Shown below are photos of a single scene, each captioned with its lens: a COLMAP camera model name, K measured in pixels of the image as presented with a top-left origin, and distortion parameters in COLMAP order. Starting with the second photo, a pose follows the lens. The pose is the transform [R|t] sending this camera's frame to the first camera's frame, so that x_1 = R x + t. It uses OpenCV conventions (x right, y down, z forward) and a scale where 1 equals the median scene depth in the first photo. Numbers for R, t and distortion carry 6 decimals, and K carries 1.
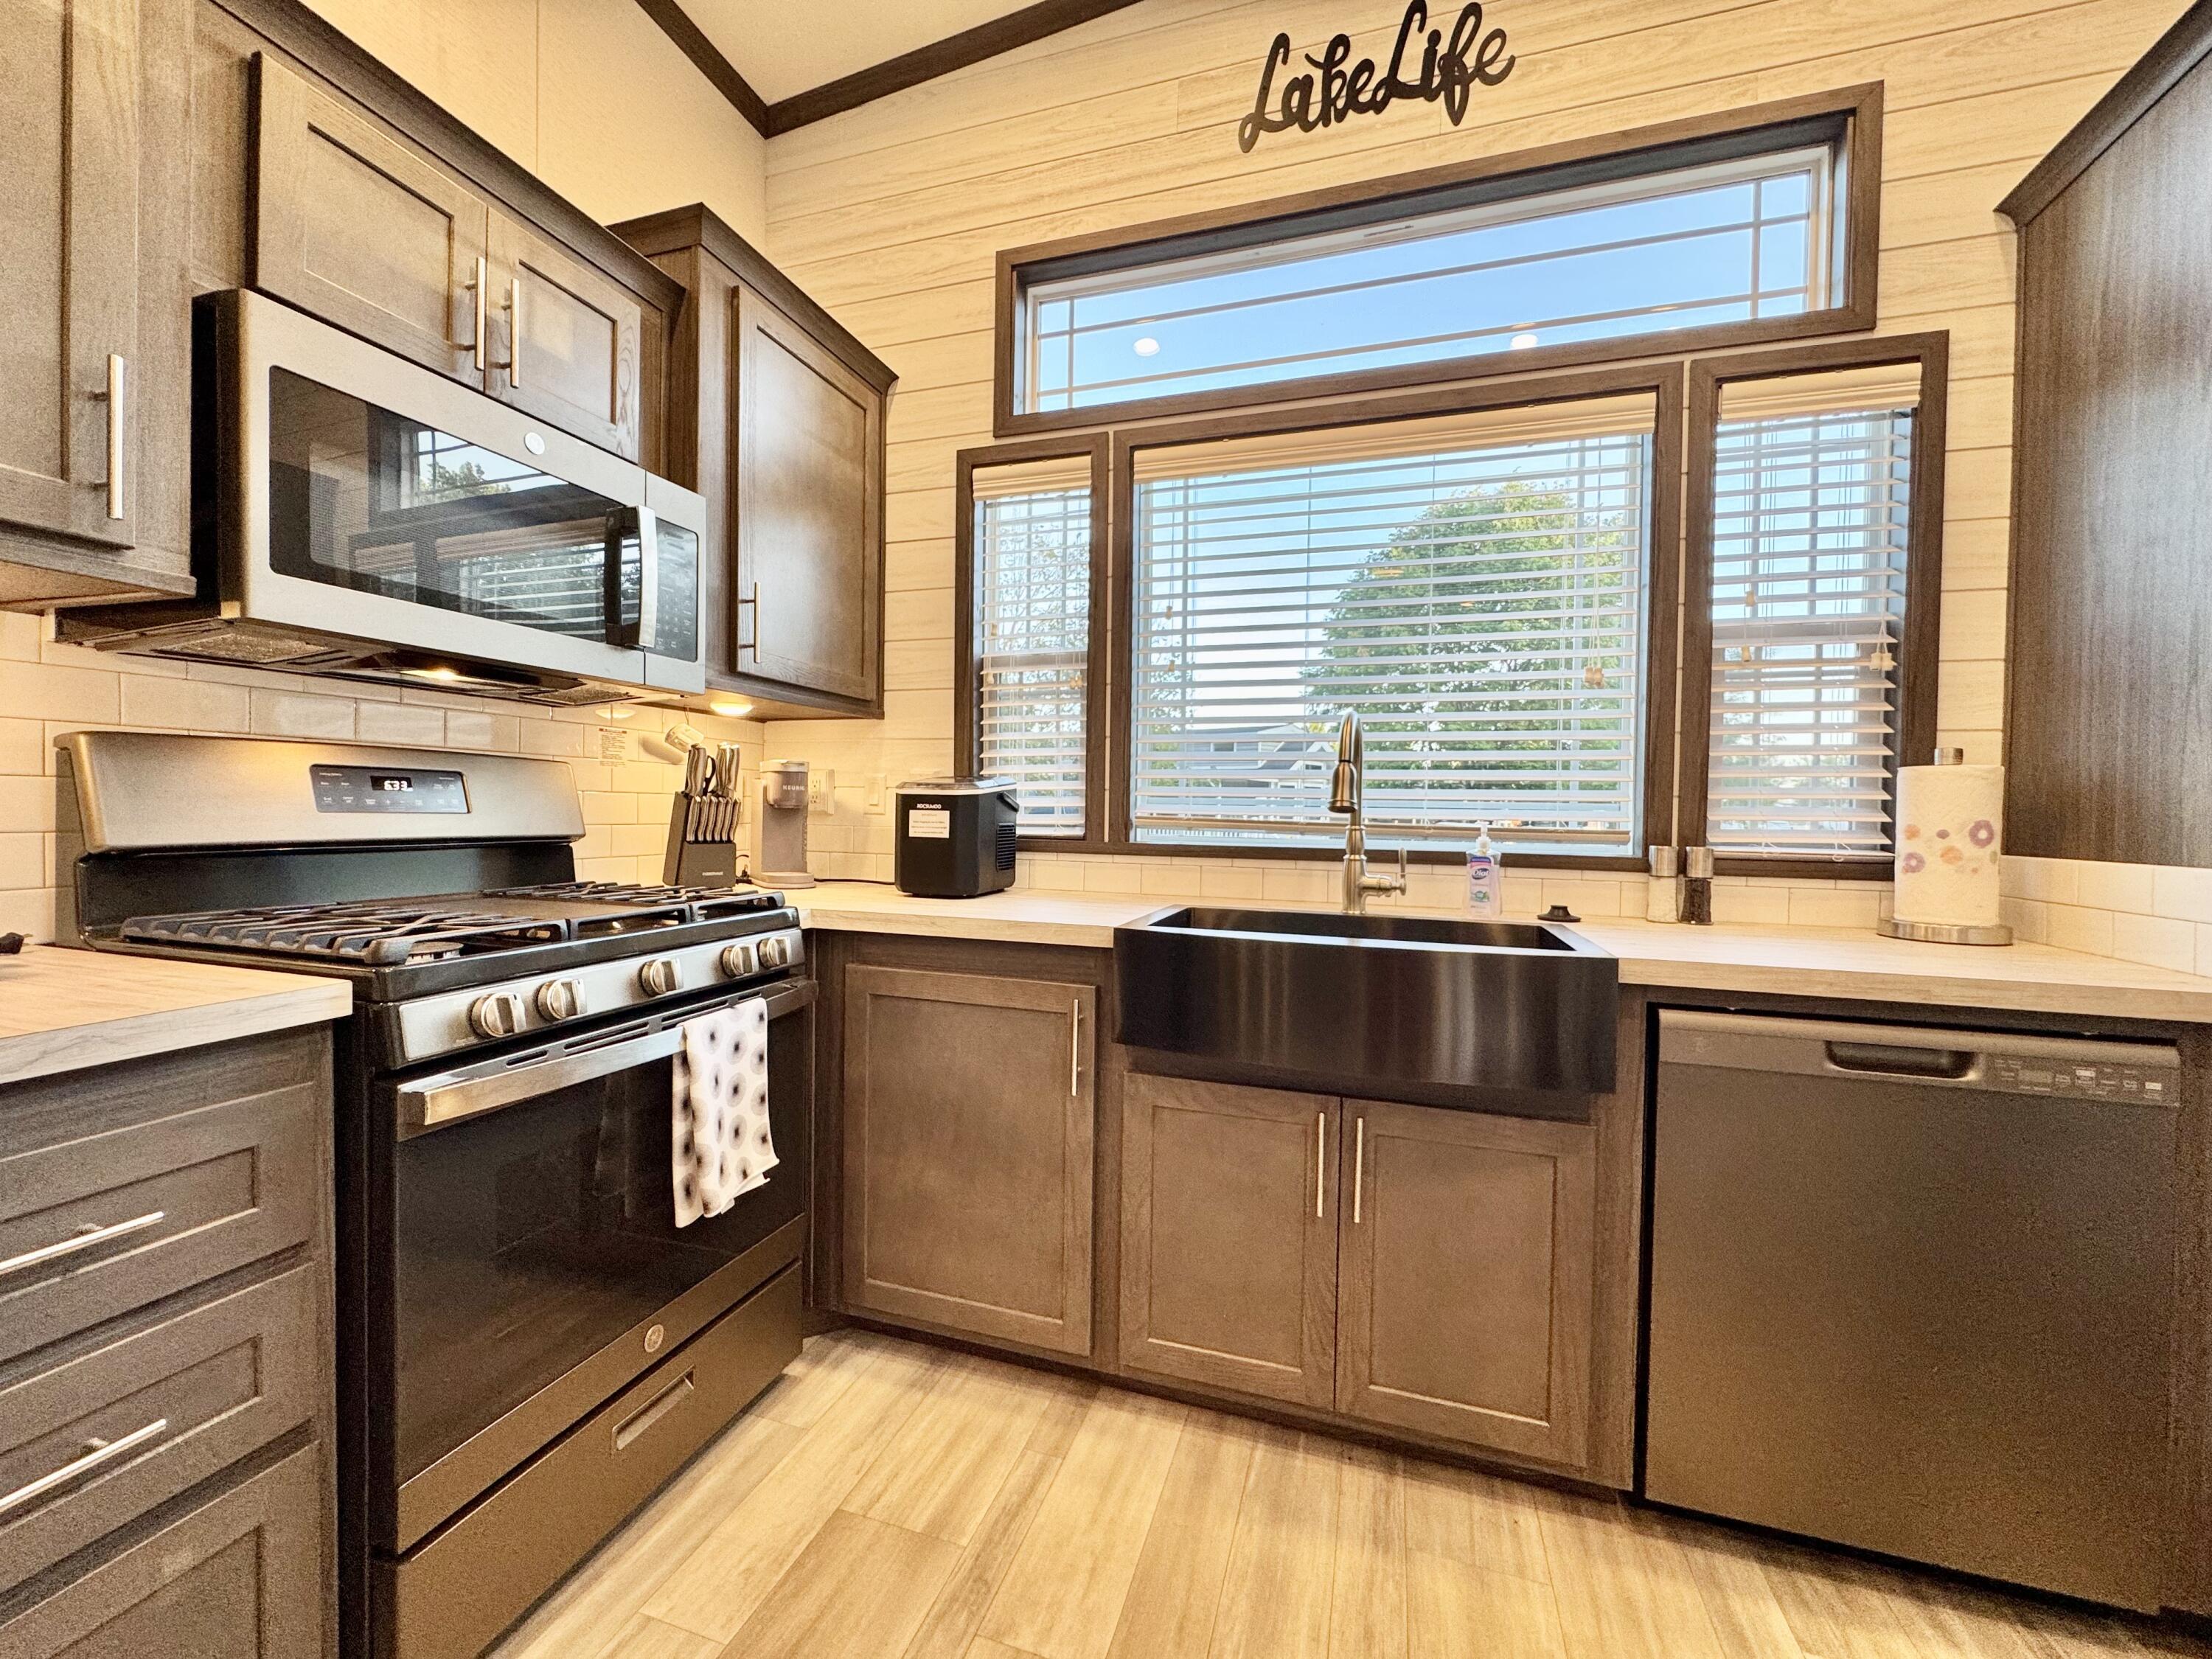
lens RADIAL K [[883.8, 0, 1106.0], [0, 883.8, 829.5], [0, 0, 1]] dist [-0.003345, -0.000417]
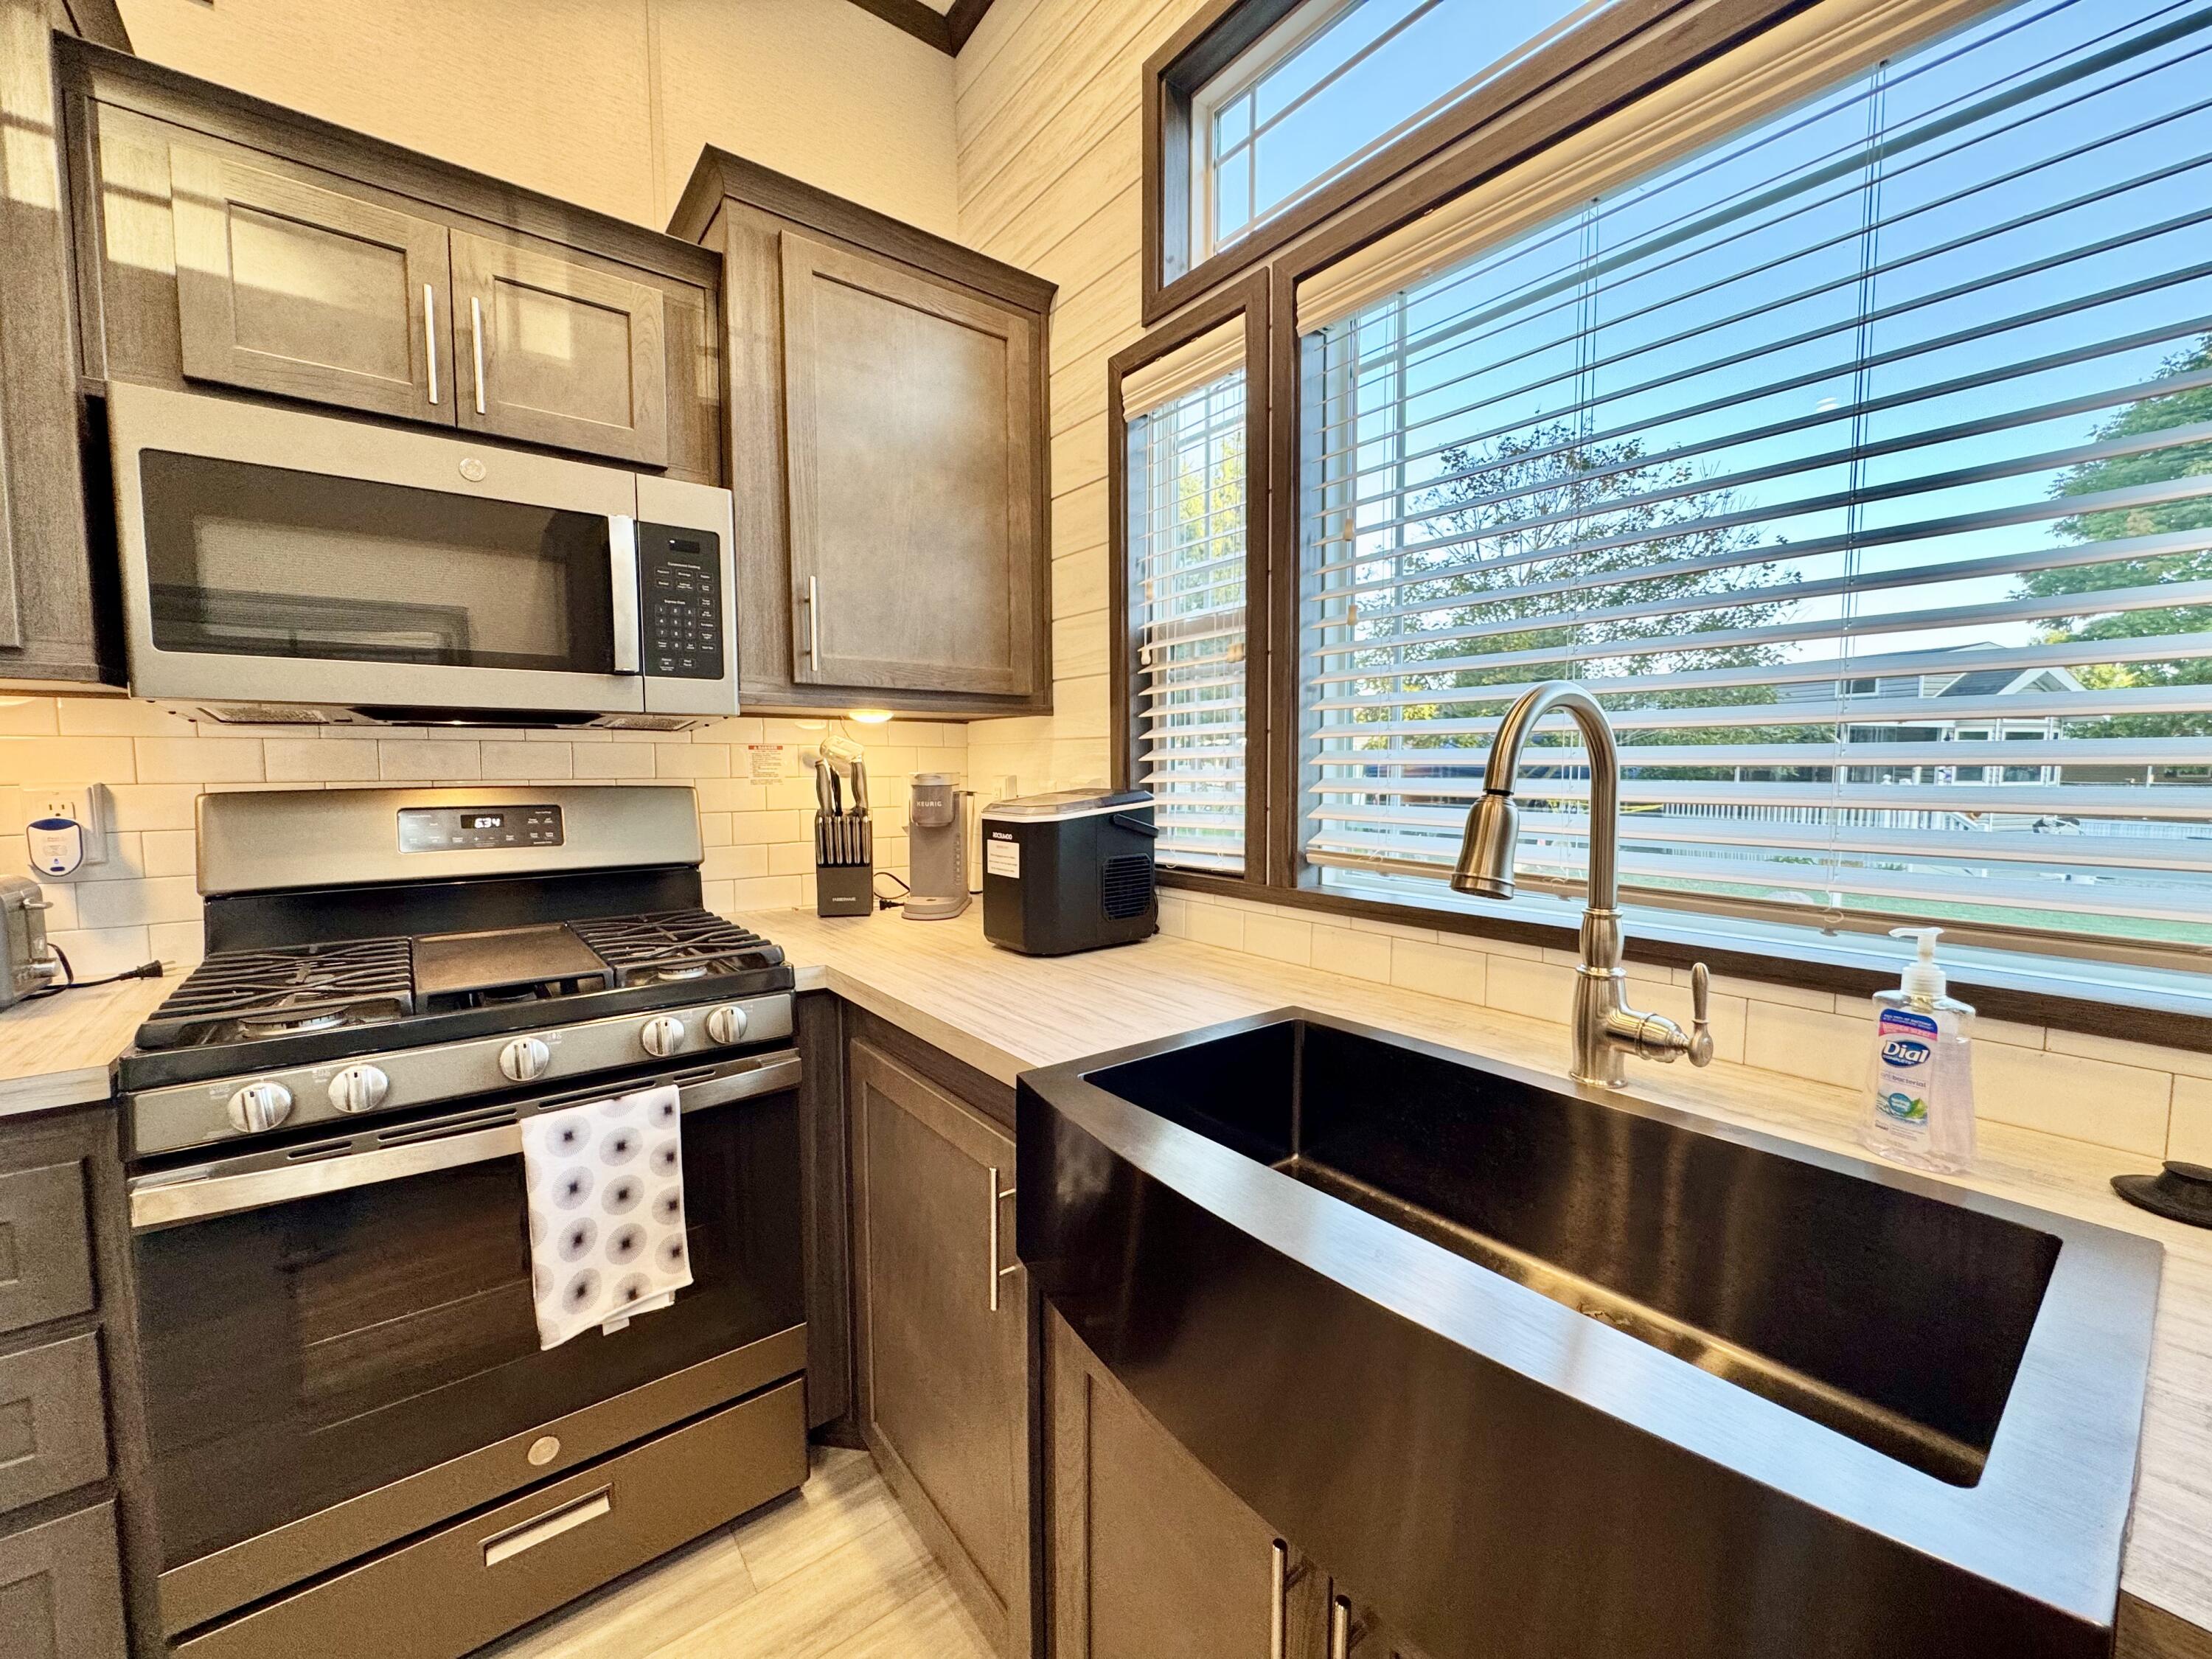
lens RADIAL K [[883.8, 0, 1106.0], [0, 883.8, 829.5], [0, 0, 1]] dist [-0.003345, -0.000417]
pose [[0.828831, 0.023793, -0.558992, 0.310439], [0.002131, 0.998954, 0.045679, -0.067625], [0.559494, -0.039052, 0.827914, 0.409903]]
